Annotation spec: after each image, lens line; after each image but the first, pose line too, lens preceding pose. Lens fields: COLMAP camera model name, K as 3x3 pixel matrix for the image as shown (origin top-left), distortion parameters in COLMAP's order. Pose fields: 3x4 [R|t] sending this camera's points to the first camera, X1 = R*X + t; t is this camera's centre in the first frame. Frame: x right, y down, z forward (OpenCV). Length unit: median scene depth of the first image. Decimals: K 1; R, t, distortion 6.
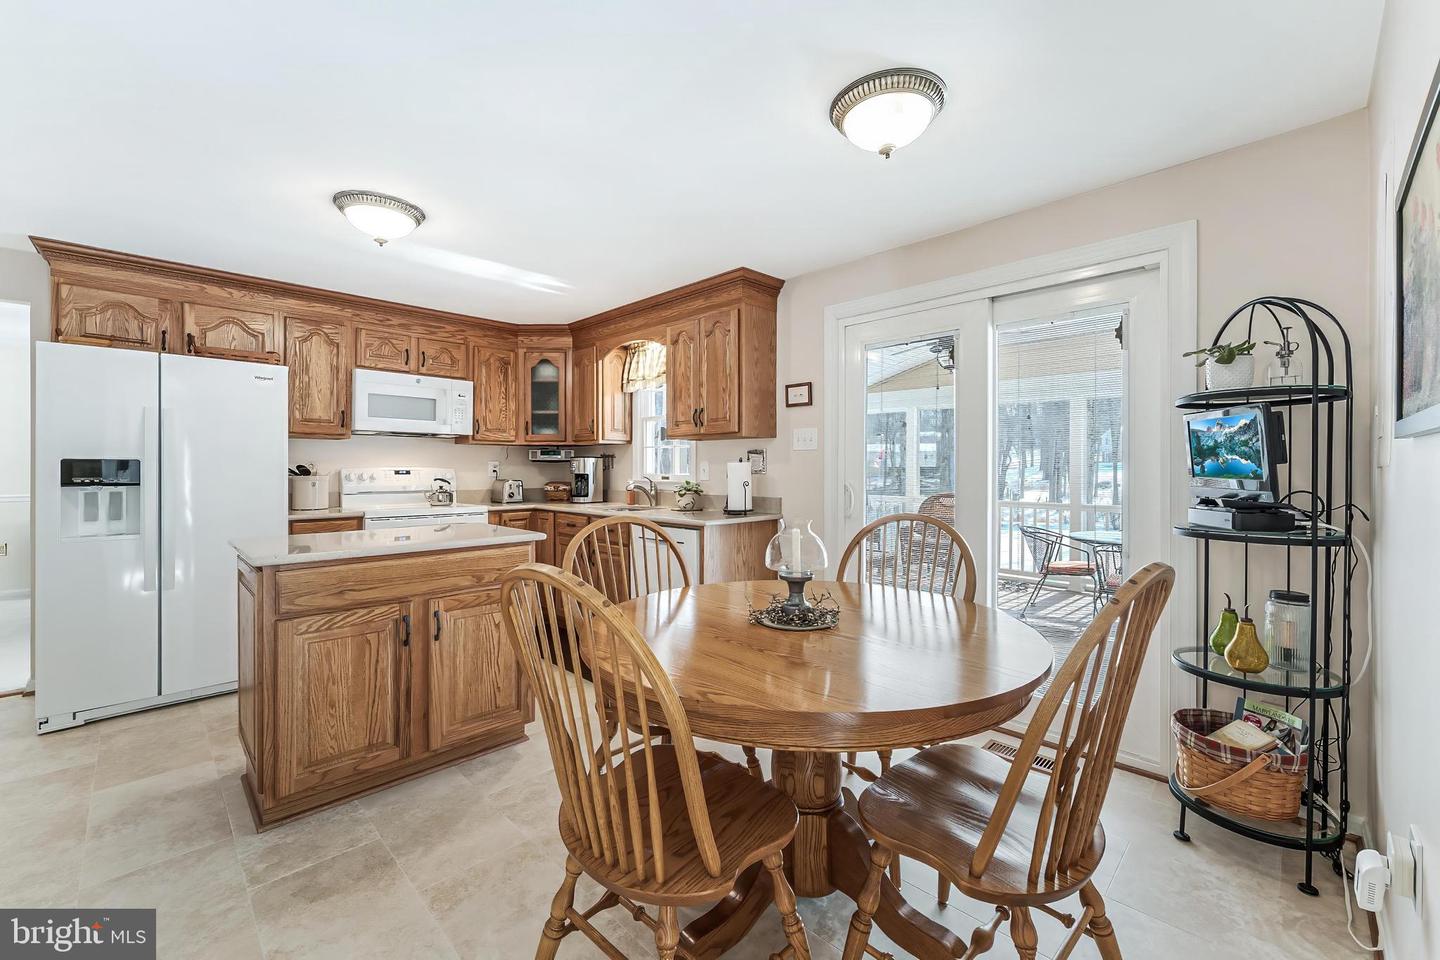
lens RADIAL K [[582.6, 0, 721.3], [0, 582.6, 469.0], [0, 0, 1]] dist [0.001531, 0.000074]
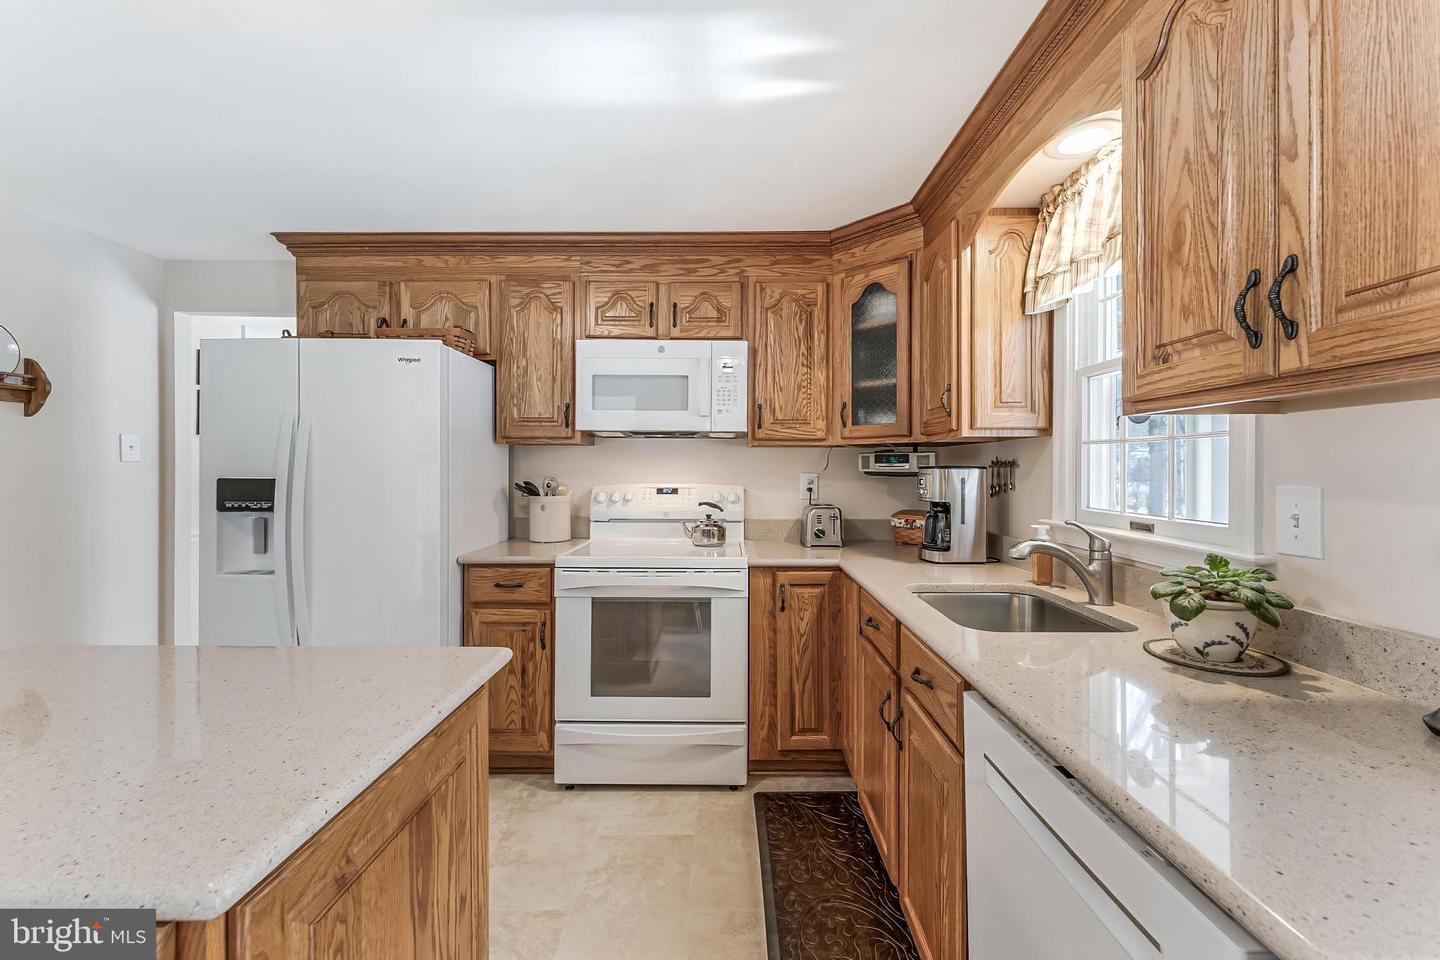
lens RADIAL K [[582.6, 0, 723.0], [0, 582.6, 469.4], [0, 0, 1]] dist [0.001531, 0.000074]
pose [[0.701732, 0.001367, -0.712439, -0.025764], [-0.002476, 0.999997, -0.000520, -0.022488], [0.712436, 0.002128, 0.701733, 0.669766]]
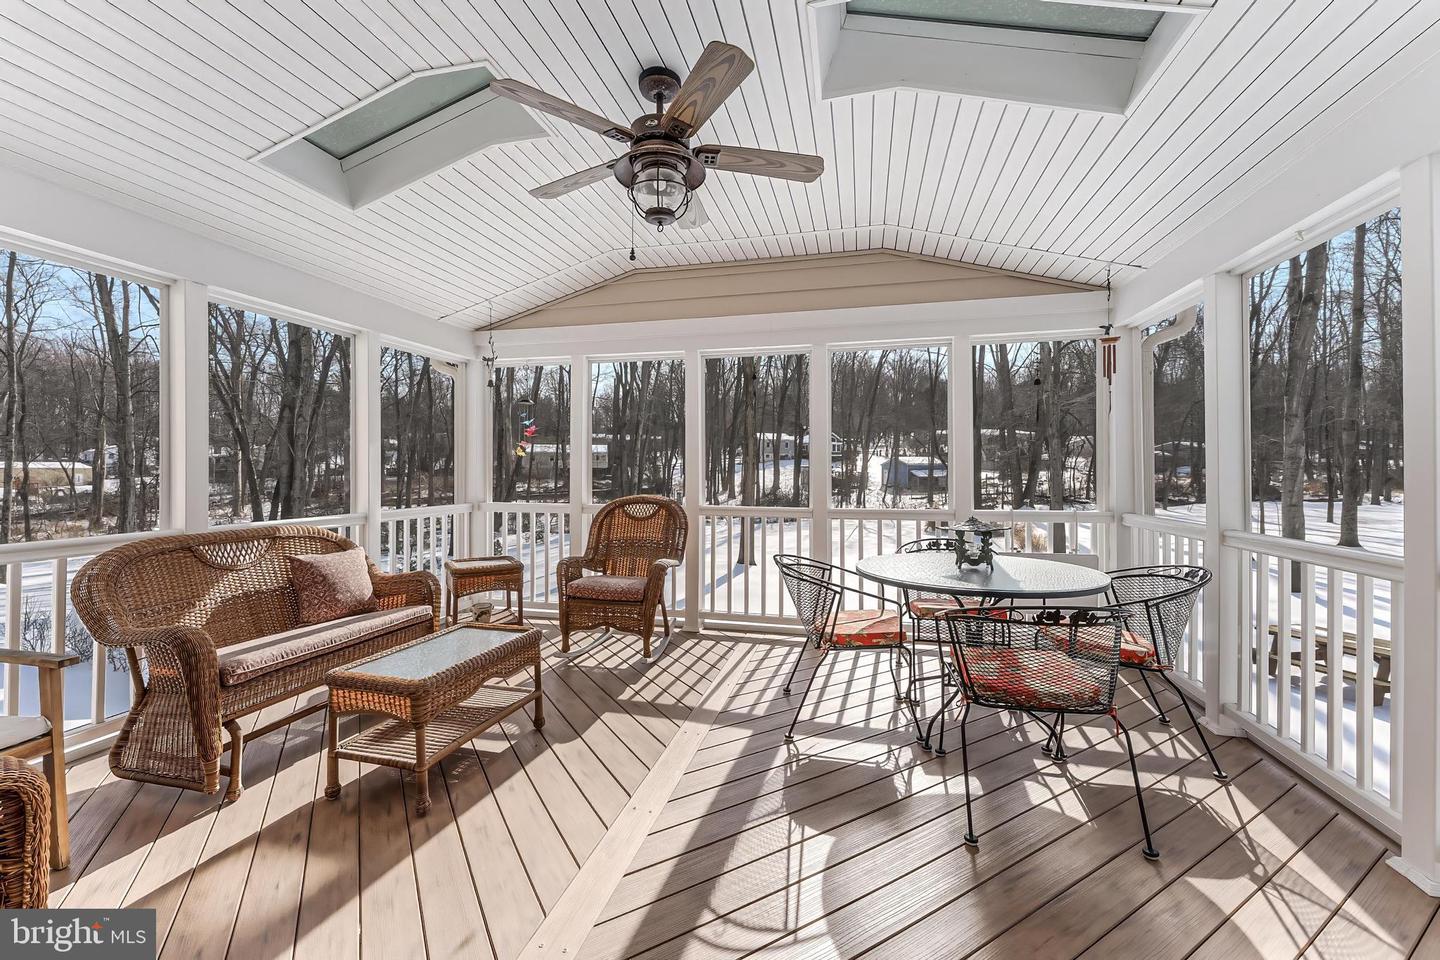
lens RADIAL K [[582.6, 0, 723.4], [0, 582.6, 471.4], [0, 0, 1]] dist [0.001531, 0.000074]
pose [[0.852728, -0.005120, 0.522330, 0.286362], [0.005148, 0.999986, 0.001399, 0.028462], [-0.522330, 0.001496, 0.852742, 0.831872]]
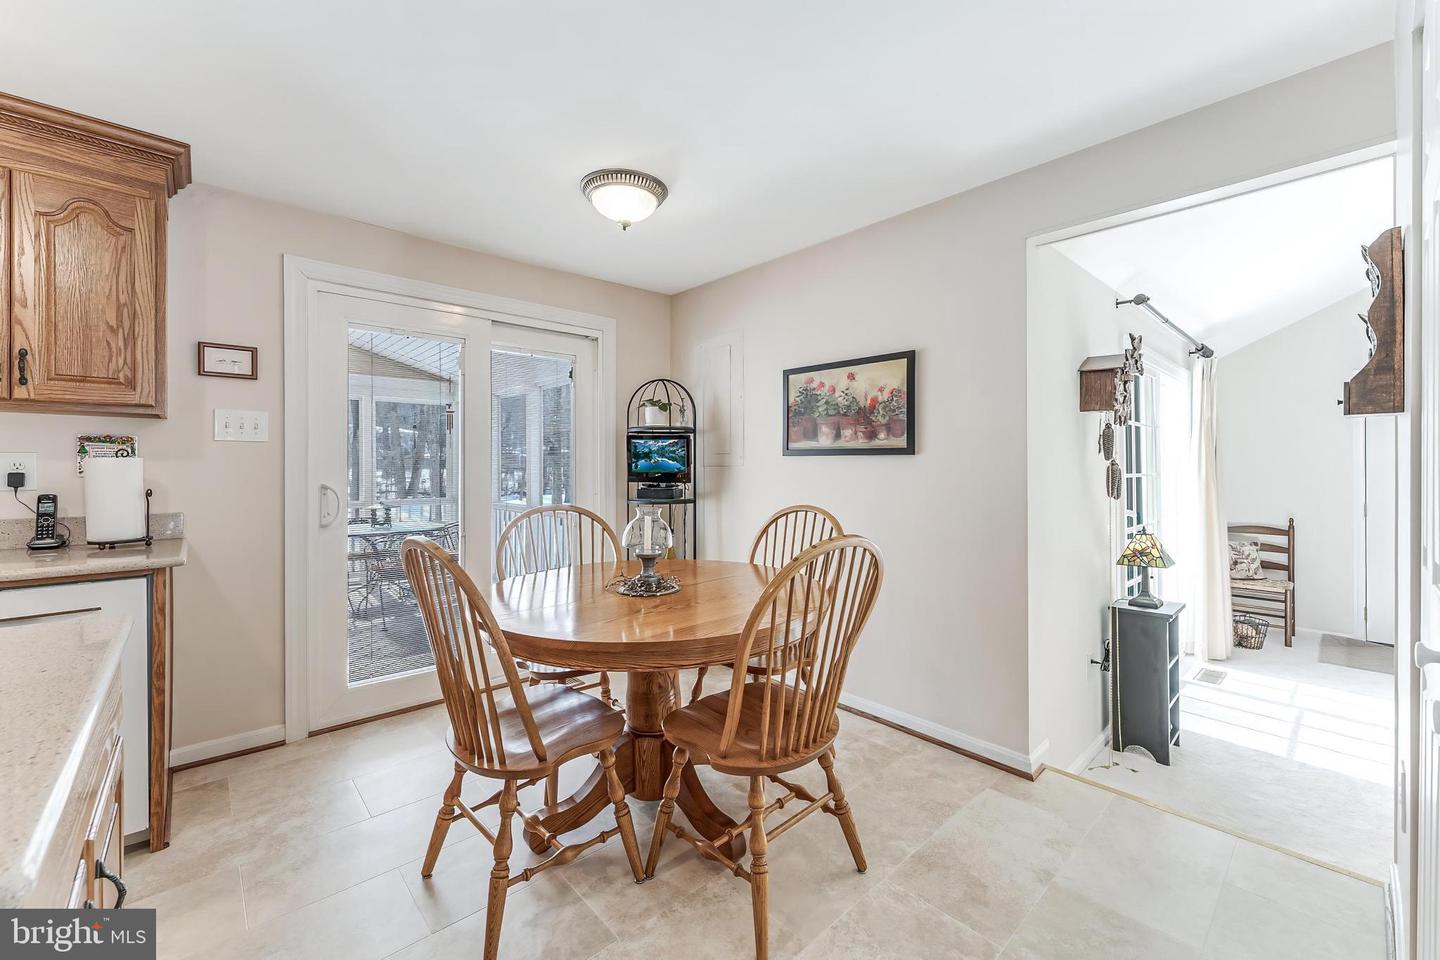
lens RADIAL K [[582.6, 0, 727.6], [0, 582.6, 465.5], [0, 0, 1]] dist [0.001531, 0.000074]
pose [[0.042866, -0.001001, 0.999080, -0.500269], [0.004863, 0.999988, 0.000793, -0.000372], [-0.999069, 0.004825, 0.042871, 0.352878]]
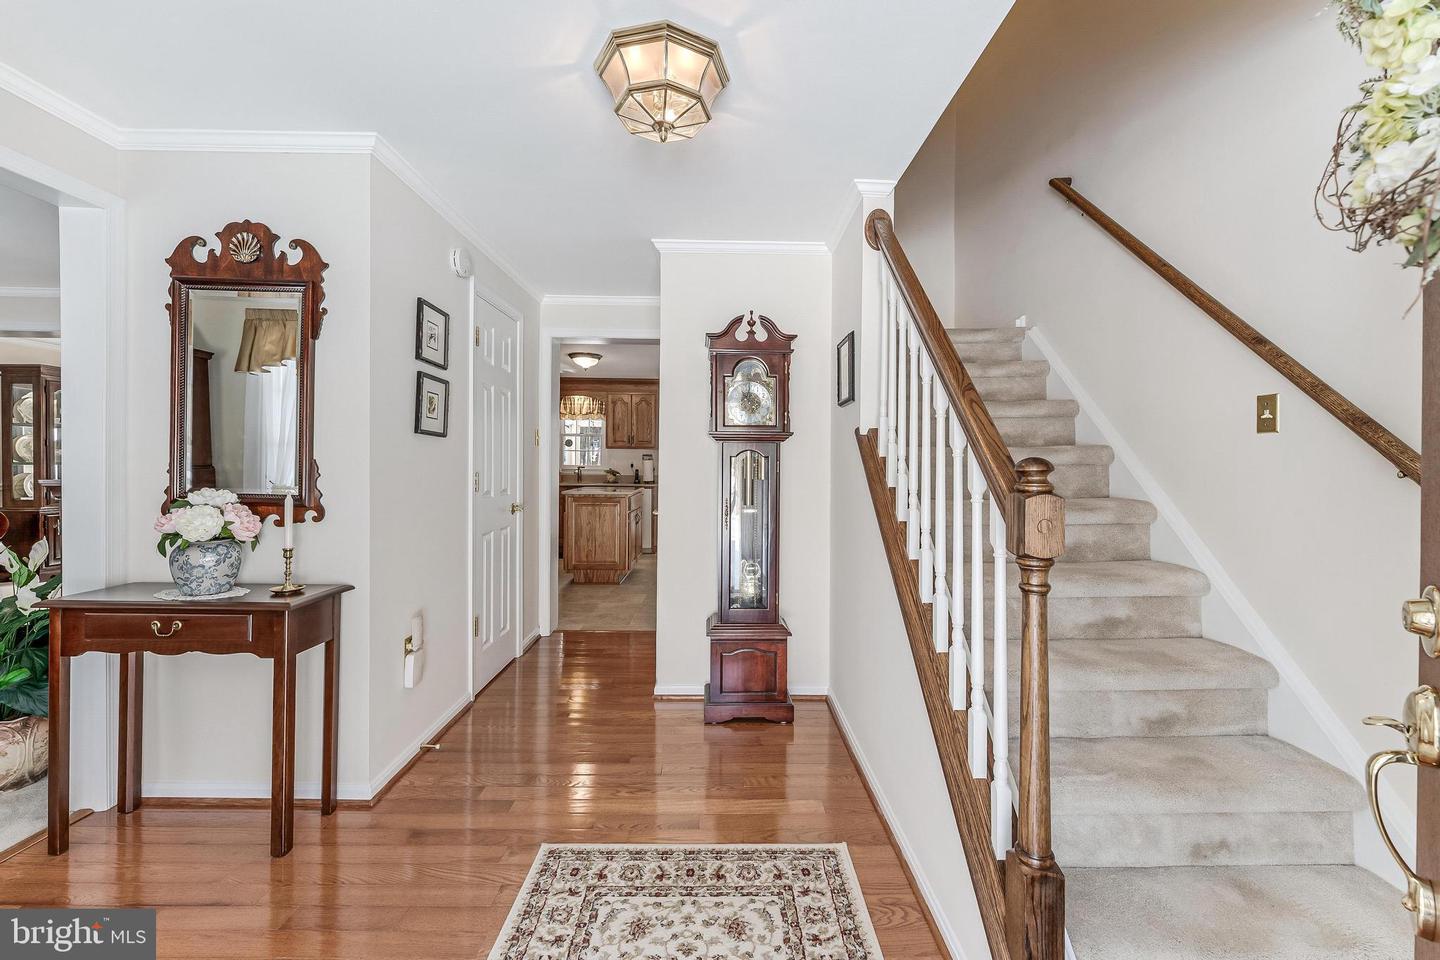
lens RADIAL K [[582.6, 0, 720.7], [0, 582.6, 470.9], [0, 0, 1]] dist [0.001531, 0.000074]
pose [[0.710412, -0.008403, 0.703736, -1.304140], [-0.012511, 0.999620, 0.024565, -0.027939], [-0.703675, -0.026256, 0.710036, -0.771451]]
